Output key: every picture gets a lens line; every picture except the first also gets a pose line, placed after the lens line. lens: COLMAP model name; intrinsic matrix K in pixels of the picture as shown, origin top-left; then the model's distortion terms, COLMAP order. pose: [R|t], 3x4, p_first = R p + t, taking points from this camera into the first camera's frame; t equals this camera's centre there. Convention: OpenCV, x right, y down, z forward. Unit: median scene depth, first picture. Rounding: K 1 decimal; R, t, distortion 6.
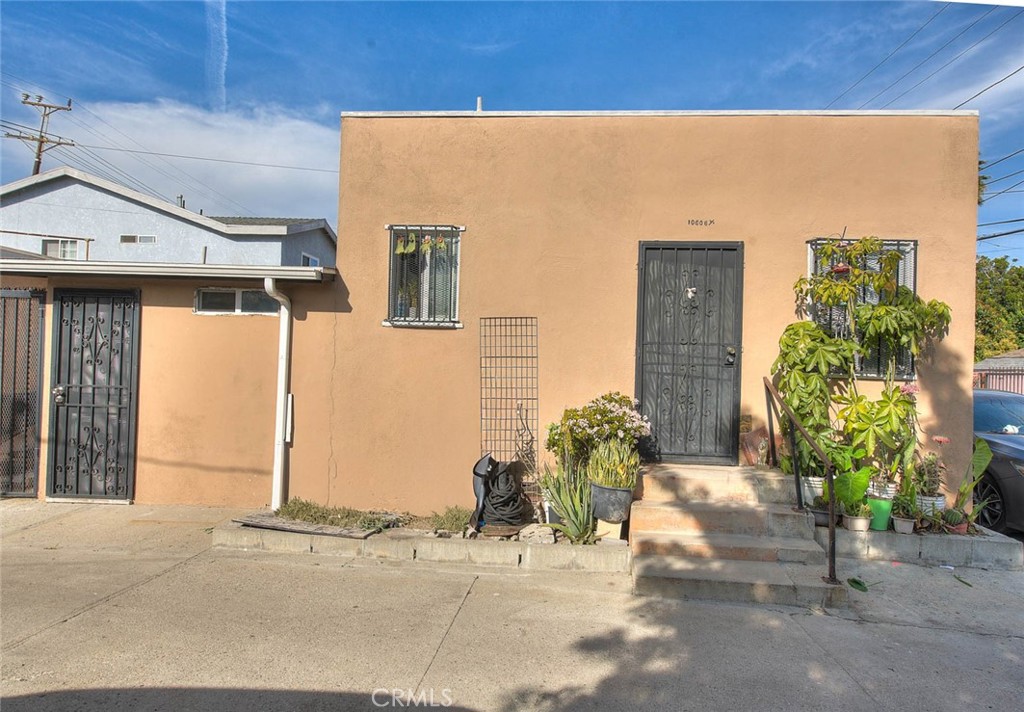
lens RADIAL K [[572.5, 0, 512.0], [0, 572.5, 356.0], [0, 0, 1]] dist [-0.019527, -0.000733]
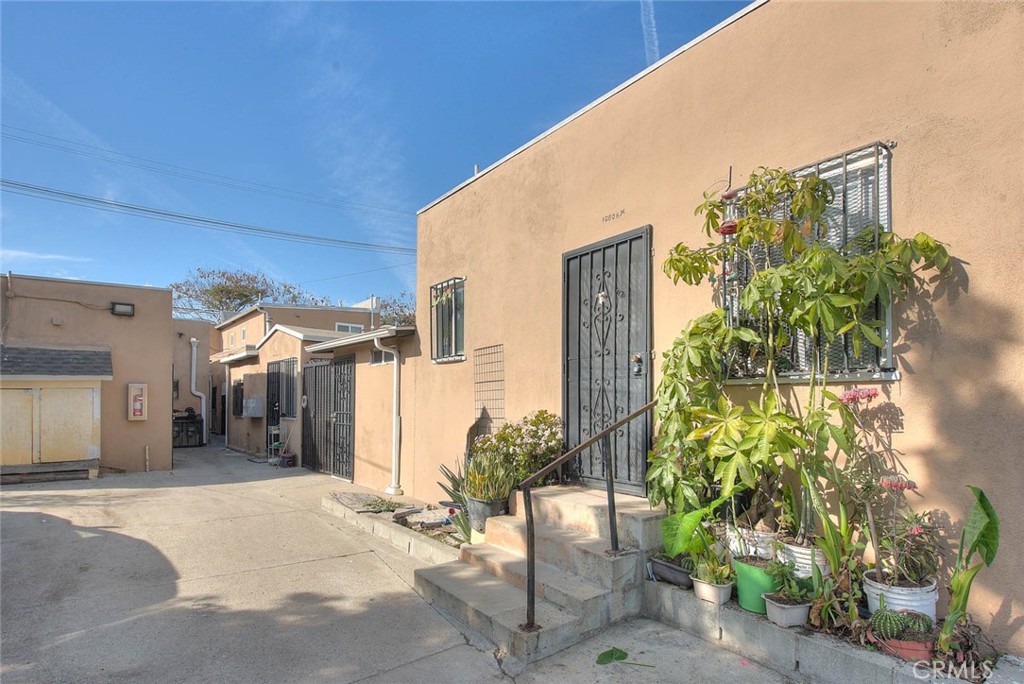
lens RADIAL K [[520.5, 0, 515.3], [0, 520.5, 393.7], [0, 0, 1]] dist [-0.021075, -0.000156]
pose [[0.665139, -0.040708, -0.745609, 0.818029], [0.032575, 0.999144, -0.025492, 0.055023], [0.746009, -0.007332, 0.665896, 0.352983]]
